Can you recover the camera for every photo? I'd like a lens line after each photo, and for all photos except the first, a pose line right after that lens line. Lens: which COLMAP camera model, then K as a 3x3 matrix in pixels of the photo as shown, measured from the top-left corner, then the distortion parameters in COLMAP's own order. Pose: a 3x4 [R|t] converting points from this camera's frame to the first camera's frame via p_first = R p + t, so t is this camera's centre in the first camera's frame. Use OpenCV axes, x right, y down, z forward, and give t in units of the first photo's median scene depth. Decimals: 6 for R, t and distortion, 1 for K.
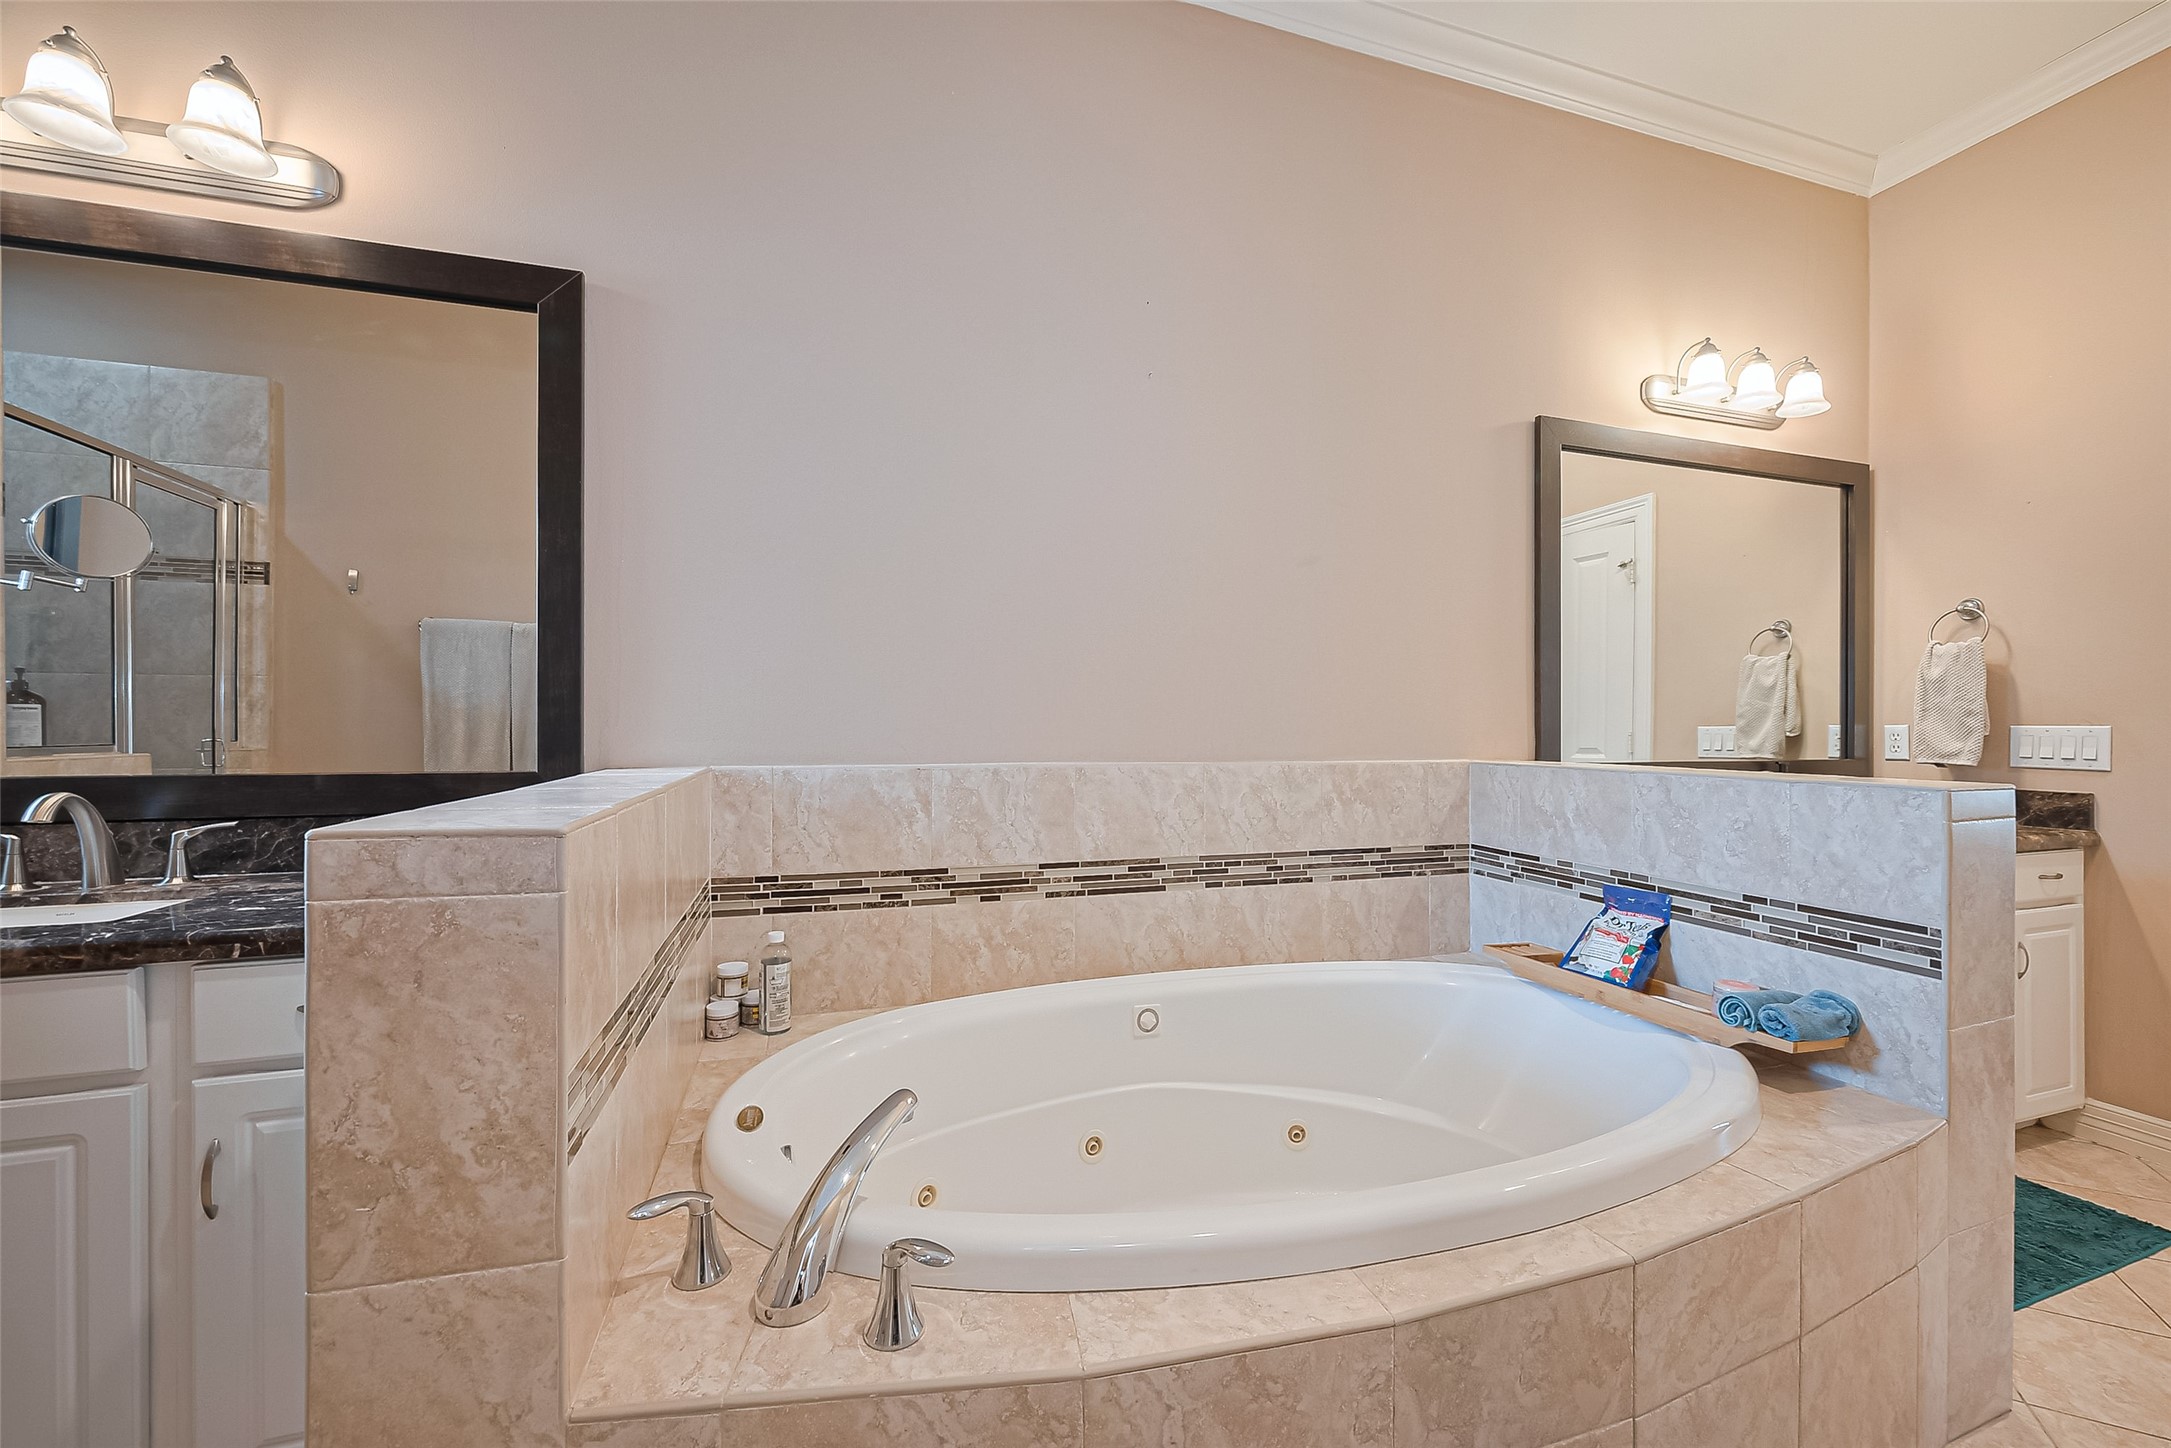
lens RADIAL K [[882.9, 0, 1095.6], [0, 882.9, 727.7], [0, 0, 1]] dist [-0.001336, -0.000563]
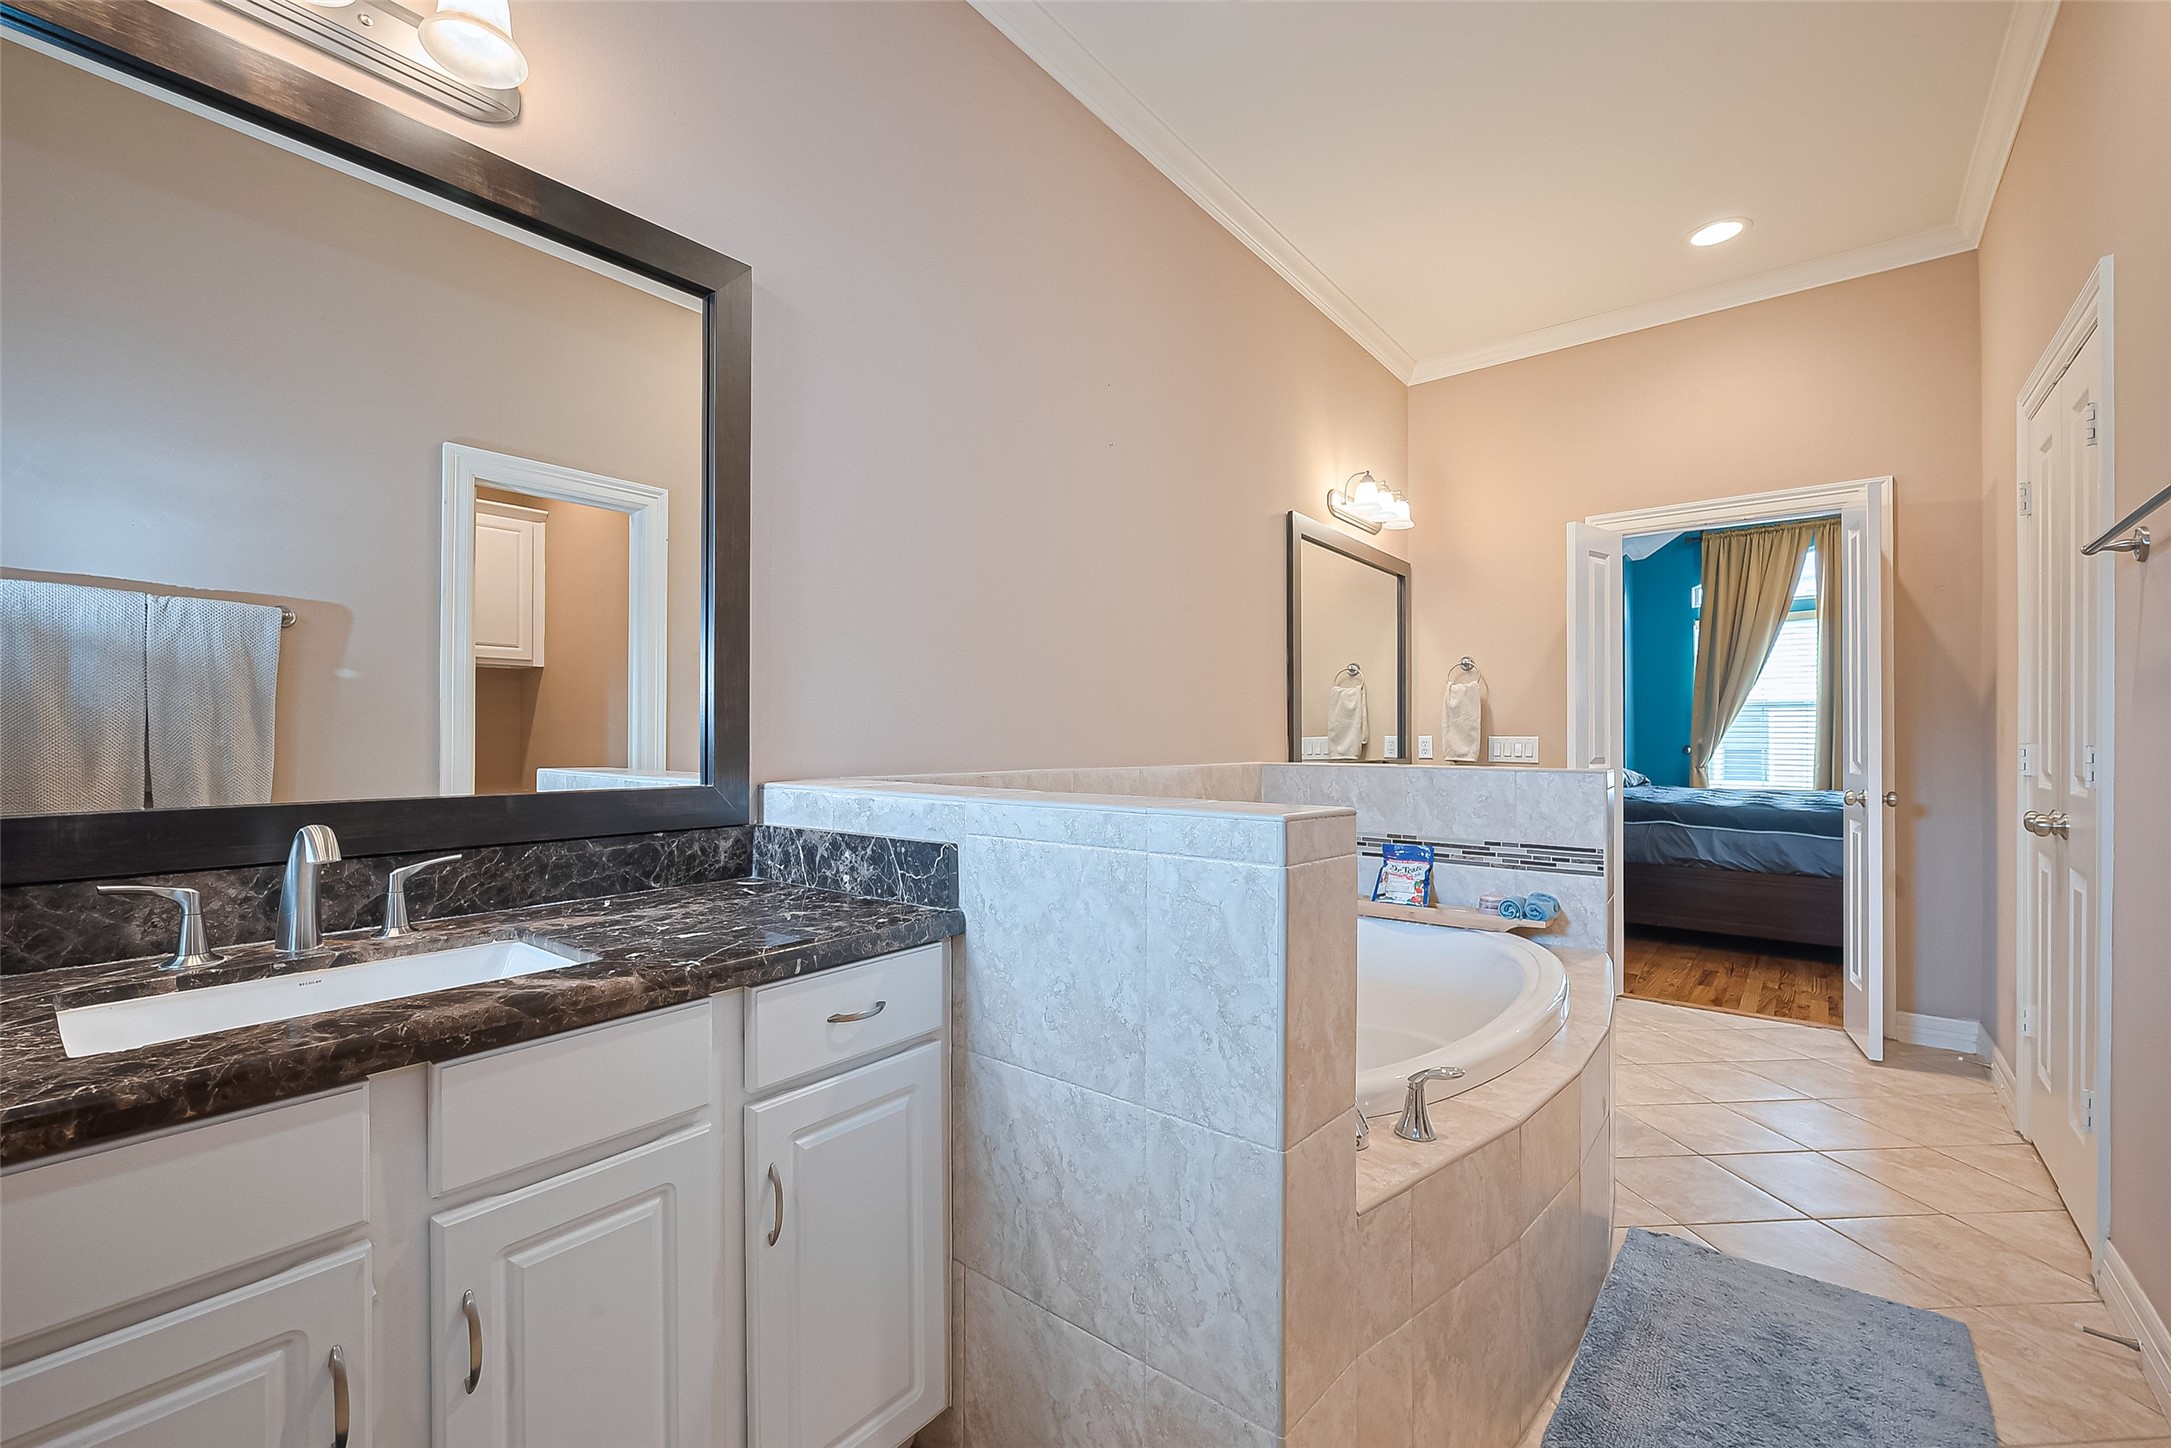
lens RADIAL K [[882.9, 0, 1074.2], [0, 882.9, 733.3], [0, 0, 1]] dist [-0.001336, -0.000563]
pose [[0.858924, 0.001840, 0.512099, -0.757736], [0.000609, 0.999989, -0.004615, -0.002352], [-0.512102, 0.004276, 0.858914, -0.007534]]
